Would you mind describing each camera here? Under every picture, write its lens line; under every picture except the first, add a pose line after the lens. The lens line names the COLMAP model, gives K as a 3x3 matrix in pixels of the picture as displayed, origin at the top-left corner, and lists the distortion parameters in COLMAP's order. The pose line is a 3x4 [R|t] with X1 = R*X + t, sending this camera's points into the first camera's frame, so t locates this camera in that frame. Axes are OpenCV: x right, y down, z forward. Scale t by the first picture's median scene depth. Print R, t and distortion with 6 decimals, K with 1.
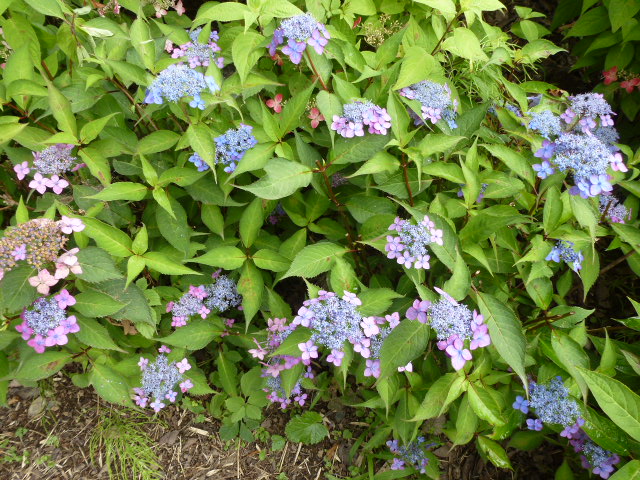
lens RADIAL K [[453.1, 0, 319.6], [0, 453.1, 239.9], [0, 0, 1]] dist [-0.052522, 0.001644]
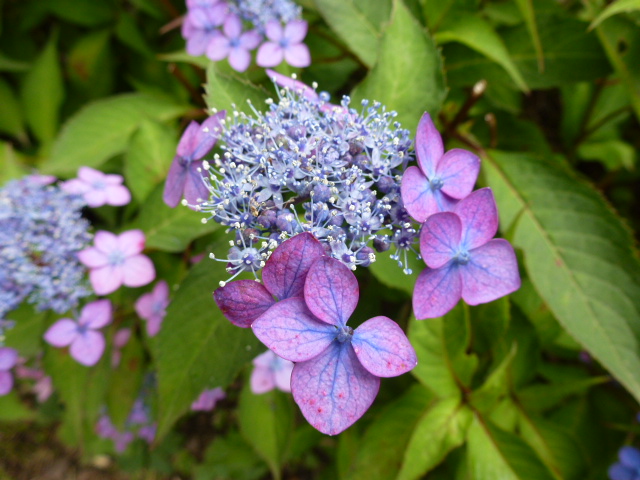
lens RADIAL K [[453.1, 0, 320.2], [0, 453.1, 237.5], [0, 0, 1]] dist [-0.052522, 0.001644]
pose [[0.993833, -0.074232, -0.082373, 0.255331], [0.077728, 0.996169, 0.040073, 0.161805], [0.079083, -0.046229, 0.995796, 0.658126]]
